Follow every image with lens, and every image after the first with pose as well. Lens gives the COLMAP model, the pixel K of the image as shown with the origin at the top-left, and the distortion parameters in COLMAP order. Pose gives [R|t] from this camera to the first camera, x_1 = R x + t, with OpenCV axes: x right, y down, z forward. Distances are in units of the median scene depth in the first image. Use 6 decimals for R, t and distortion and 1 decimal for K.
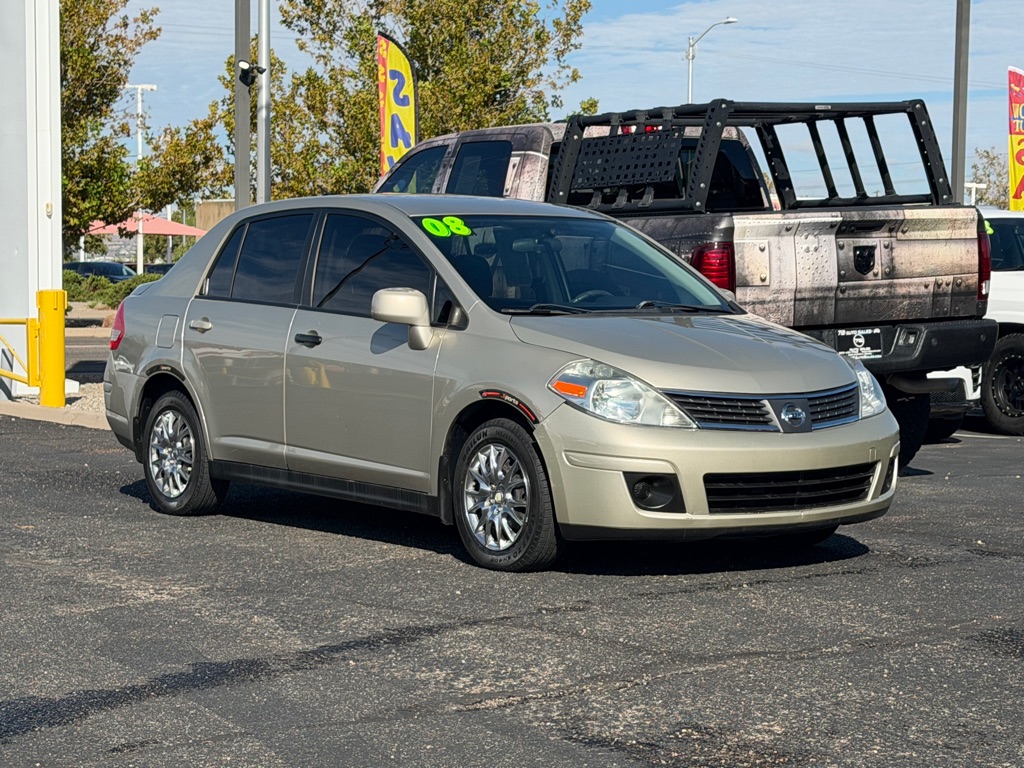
lens RADIAL K [[2258.0, 0, 540.9], [0, 2258.0, 395.2], [0, 0, 1]] dist [0.150603, 0.000000]
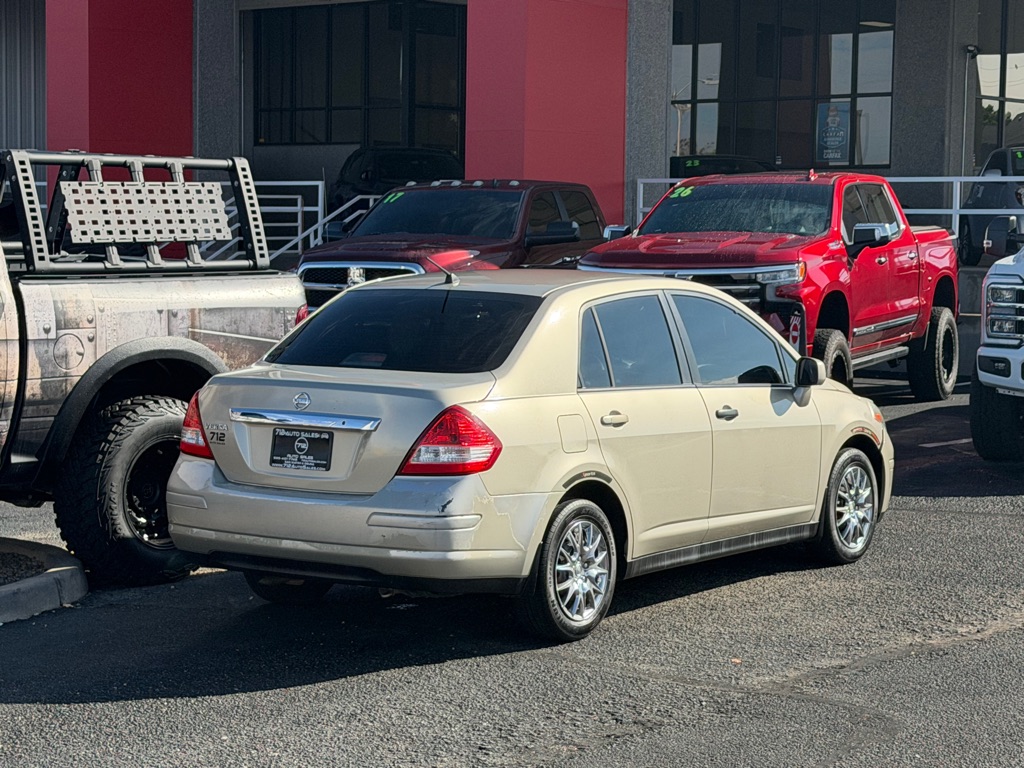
lens RADIAL K [[2258.0, 0, 521.1], [0, 2258.0, 382.9], [0, 0, 1]] dist [0.150603, 0.000000]
pose [[-0.309179, -0.077860, 0.947811, -0.909033], [0.042527, 0.994514, 0.095569, -0.121897], [-0.950052, 0.069855, -0.304172, 1.186944]]
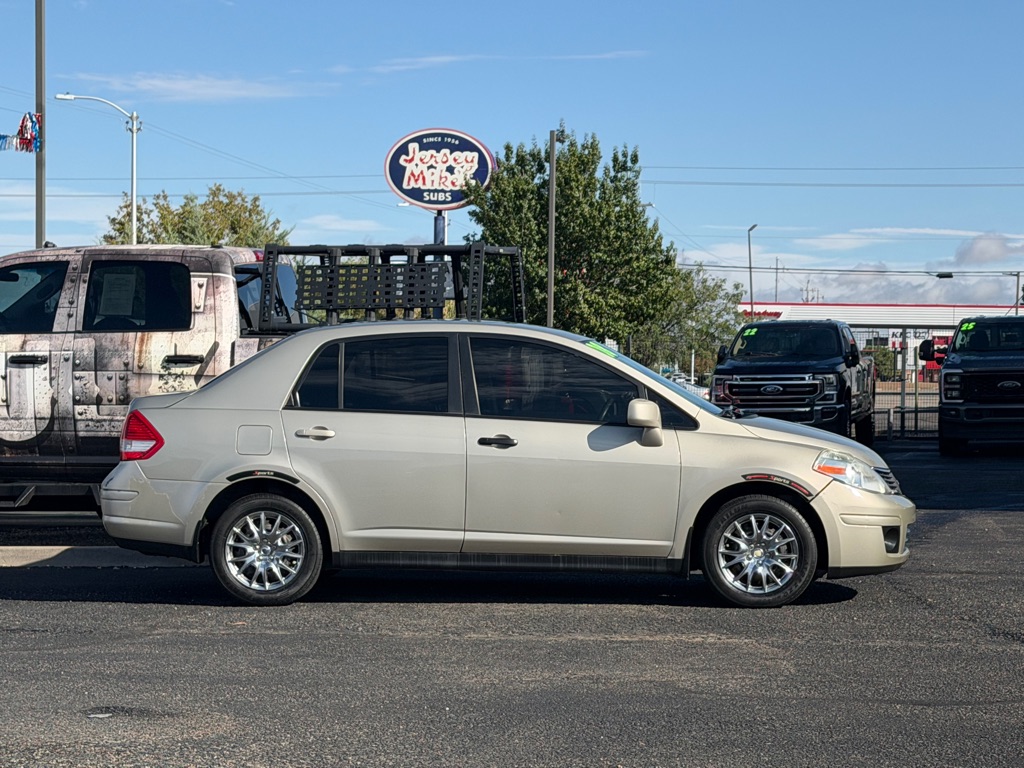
lens RADIAL K [[2258.0, 0, 549.9], [0, 2258.0, 409.4], [0, 0, 1]] dist [0.150603, 0.000000]
pose [[0.656598, -0.017817, 0.754030, -0.833542], [0.041666, 0.999051, -0.012675, -0.021405], [-0.753089, 0.039740, 0.656718, 0.155106]]
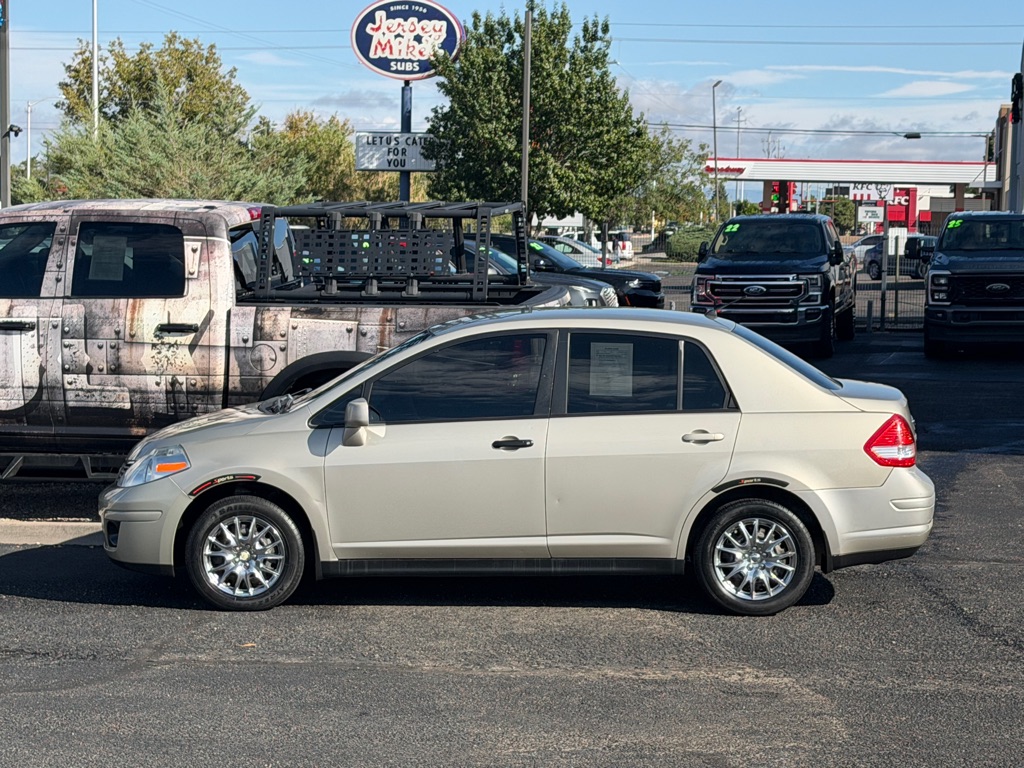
lens RADIAL K [[2258.0, 0, 509.8], [0, 2258.0, 377.4], [0, 0, 1]] dist [0.150603, 0.000000]
pose [[0.655210, -0.056324, 0.753344, -0.812735], [0.037091, 0.998413, 0.042387, -0.091171], [-0.754536, 0.000170, 0.656259, 0.207069]]
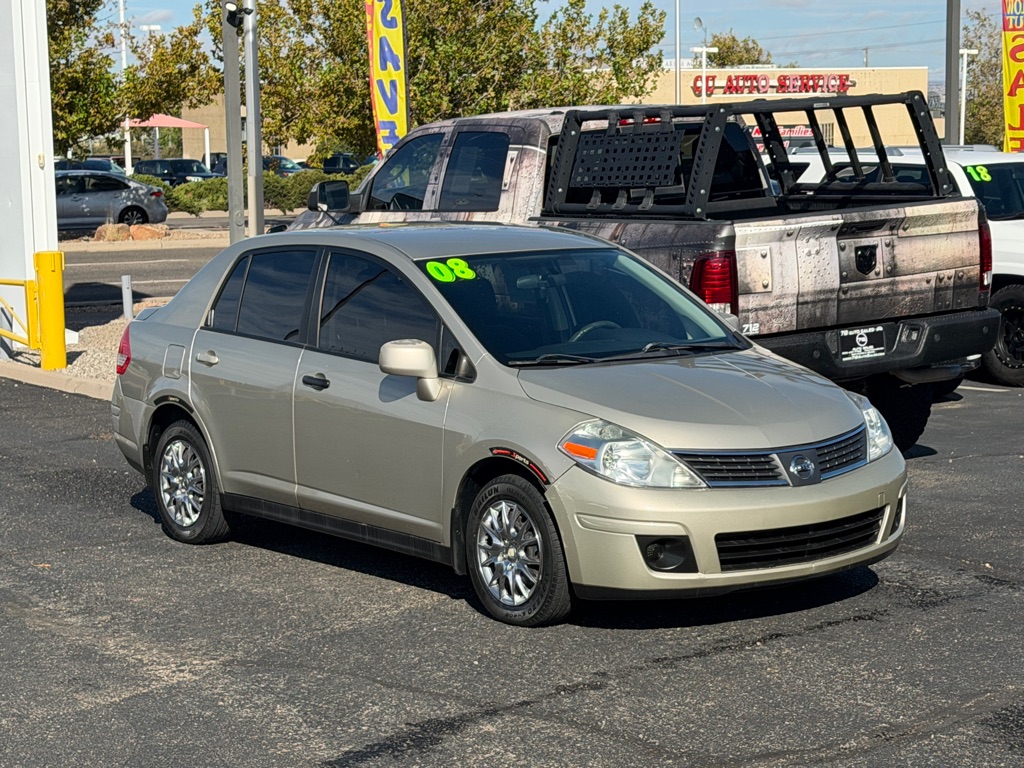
lens RADIAL K [[2258.0, 0, 529.5], [0, 2258.0, 401.8], [0, 0, 1]] dist [0.150603, 0.000000]
pose [[0.999645, -0.026488, -0.002913, -0.004510], [0.026617, 0.997743, 0.061650, -0.063087], [0.001274, -0.061706, 0.998094, -0.002850]]
